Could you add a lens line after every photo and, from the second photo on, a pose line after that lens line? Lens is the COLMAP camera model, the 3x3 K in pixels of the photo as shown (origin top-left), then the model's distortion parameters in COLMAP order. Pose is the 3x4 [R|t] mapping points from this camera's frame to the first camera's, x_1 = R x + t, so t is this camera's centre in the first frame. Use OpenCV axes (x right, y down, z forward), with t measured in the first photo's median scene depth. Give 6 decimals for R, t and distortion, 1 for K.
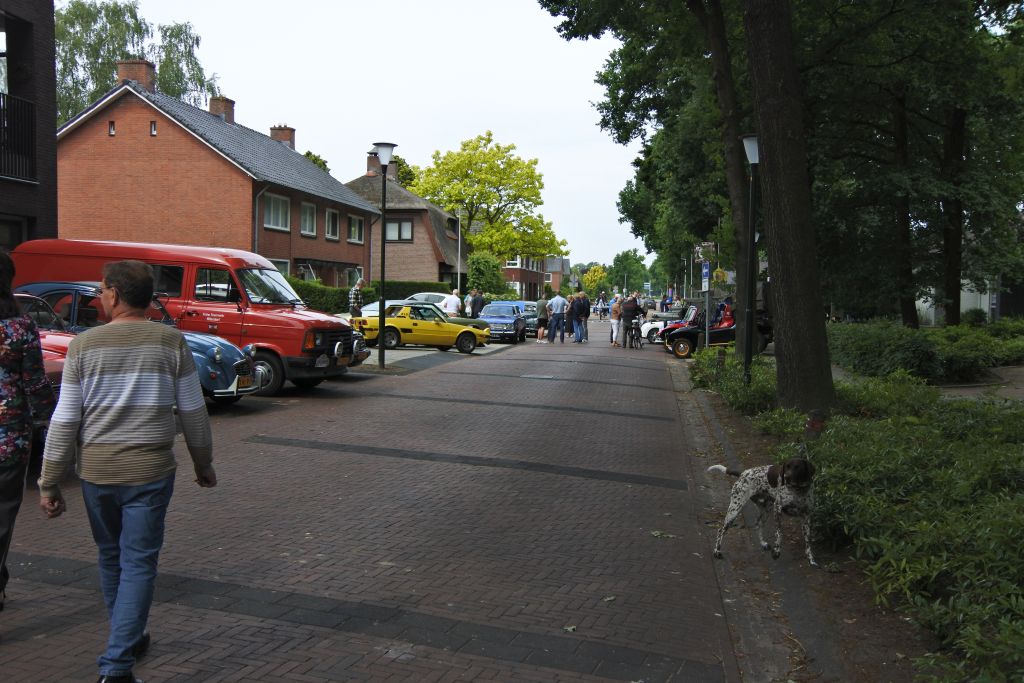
lens RADIAL K [[1042.1, 0, 512.0], [0, 1042.1, 341.5], [0, 0, 1]] dist [-0.068147, 0.281715]
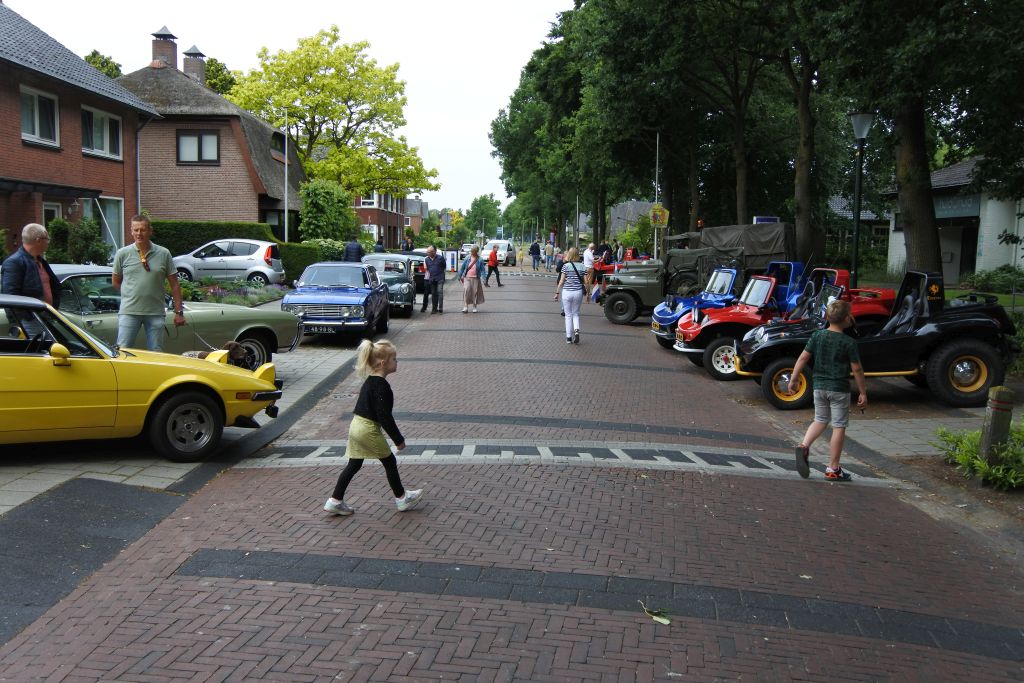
lens RADIAL K [[943.3, 0, 494.3], [0, 943.3, 339.4], [0, 0, 1]] dist [-0.041222, 0.005826]
pose [[0.991592, -0.012313, 0.128815, 0.003669], [0.004342, 0.998068, 0.061978, -0.021175], [-0.129329, -0.060898, 0.989730, 0.420966]]
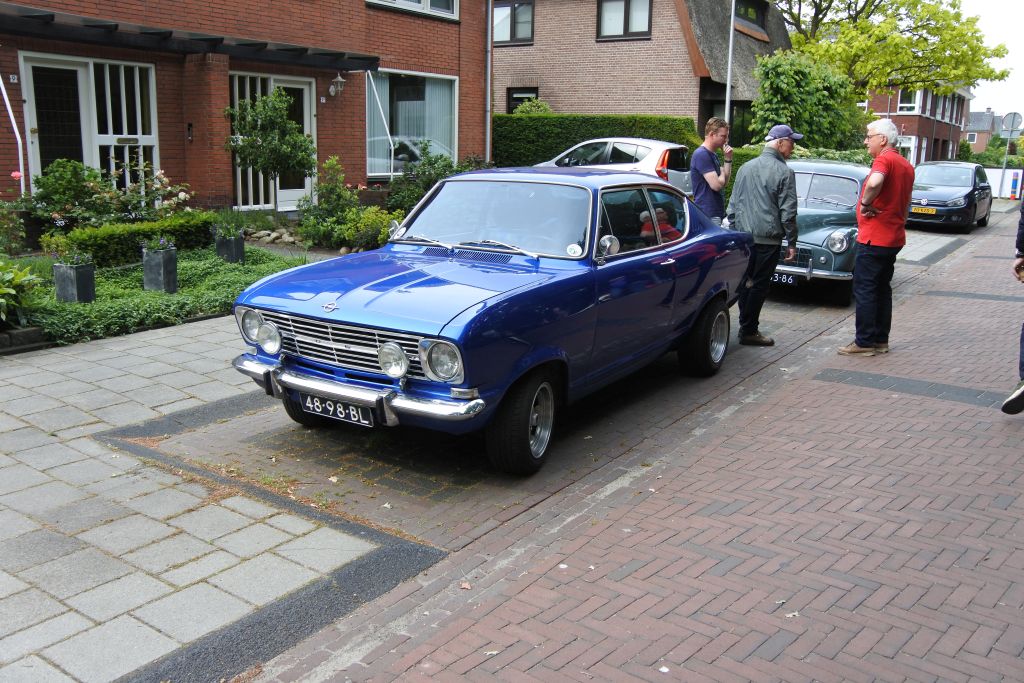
lens RADIAL K [[898.1, 0, 512.0], [0, 898.1, 341.5], [0, 0, 1]] dist [-0.145589, 0.212693]
pose [[0.903565, 0.090124, -0.418865, 0.037299], [-0.022408, 0.986229, 0.163862, -0.025514], [0.427865, -0.138674, 0.893141, 0.687661]]
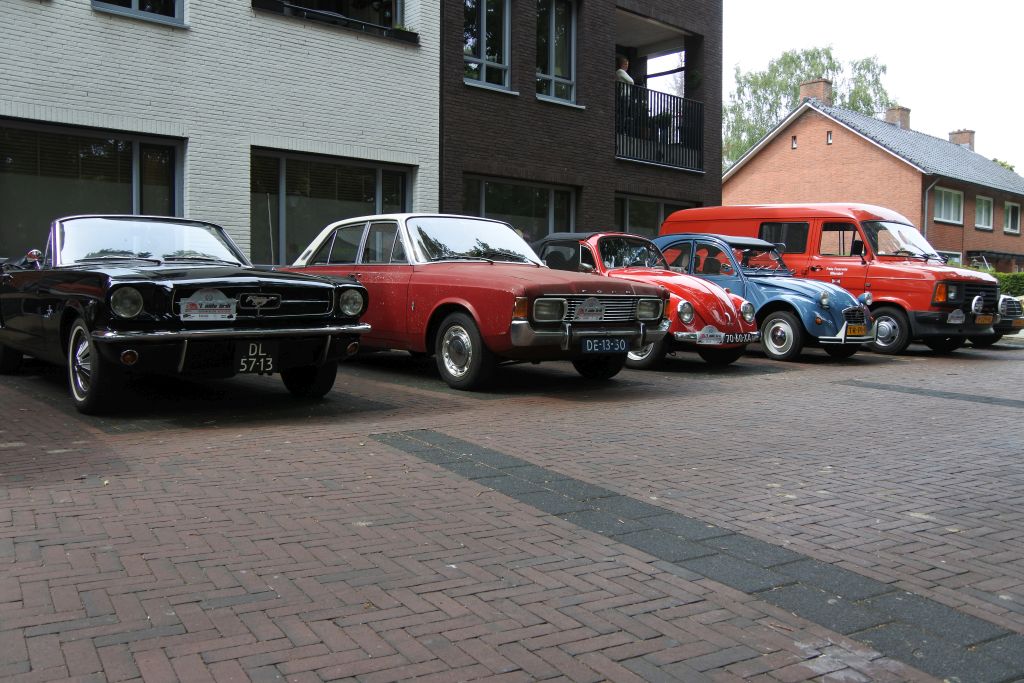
lens RADIAL K [[898.1, 0, 512.0], [0, 898.1, 341.5], [0, 0, 1]] dist [-0.145589, 0.212693]
pose [[0.764559, 0.015574, -0.644366, 0.003061], [-0.018687, 0.999823, 0.001992, 0.011924], [0.644283, 0.010518, 0.764715, 0.046518]]
